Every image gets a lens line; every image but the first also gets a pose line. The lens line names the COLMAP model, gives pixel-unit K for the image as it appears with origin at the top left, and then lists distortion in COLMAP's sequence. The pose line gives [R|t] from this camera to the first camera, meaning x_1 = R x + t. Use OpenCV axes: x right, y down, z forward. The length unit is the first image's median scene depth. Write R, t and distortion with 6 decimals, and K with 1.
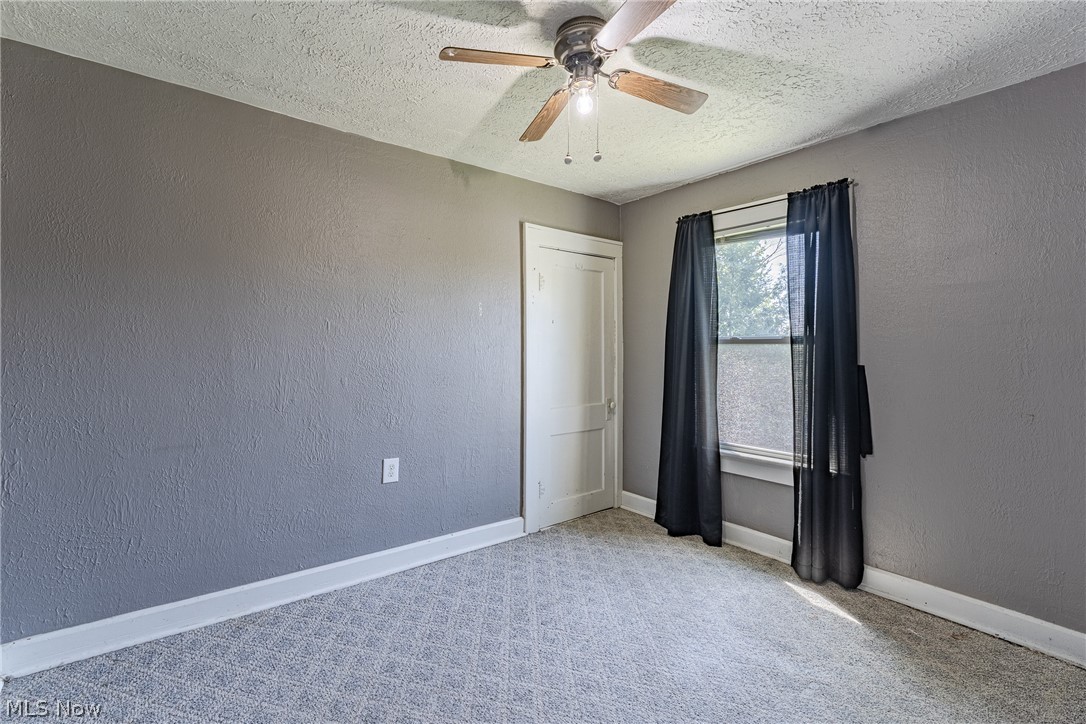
lens RADIAL K [[497.5, 0, 540.8], [0, 497.5, 357.9], [0, 0, 1]] dist [-0.001648, 0.000167]
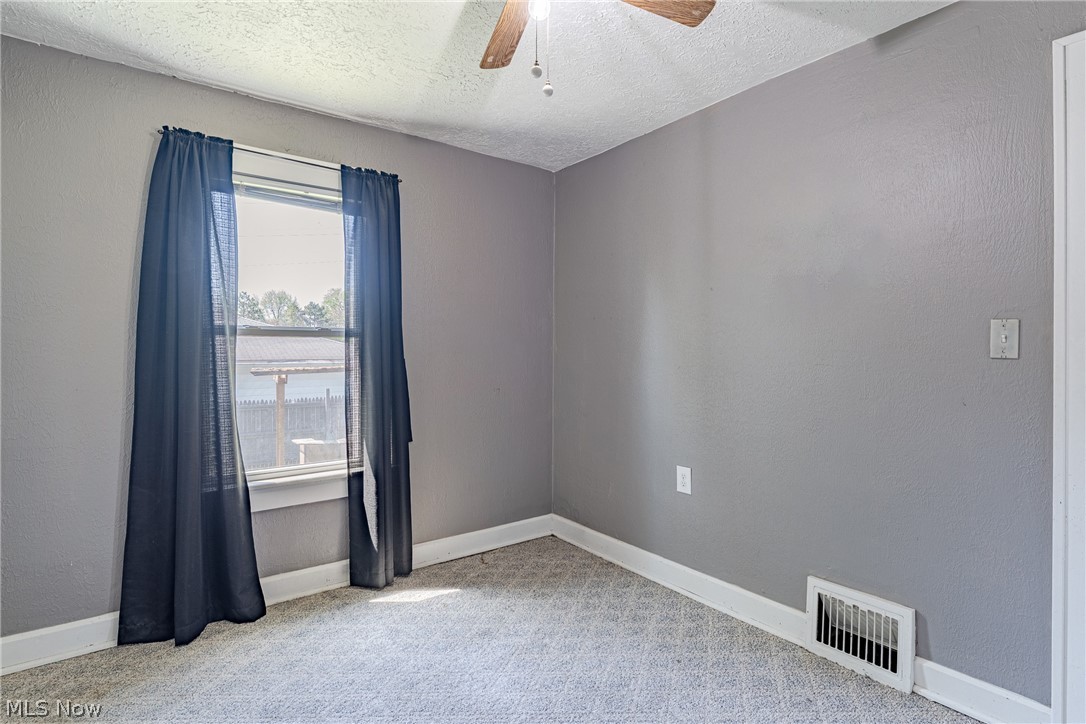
lens RADIAL K [[546.1, 0, 540.8], [0, 546.1, 357.8], [0, 0, 1]] dist [0.003996, 0.000366]
pose [[0.023672, -0.021953, 0.999479, -0.458140], [0.015627, 0.999645, 0.021587, -0.006713], [-0.999598, 0.015108, 0.024006, 0.627011]]
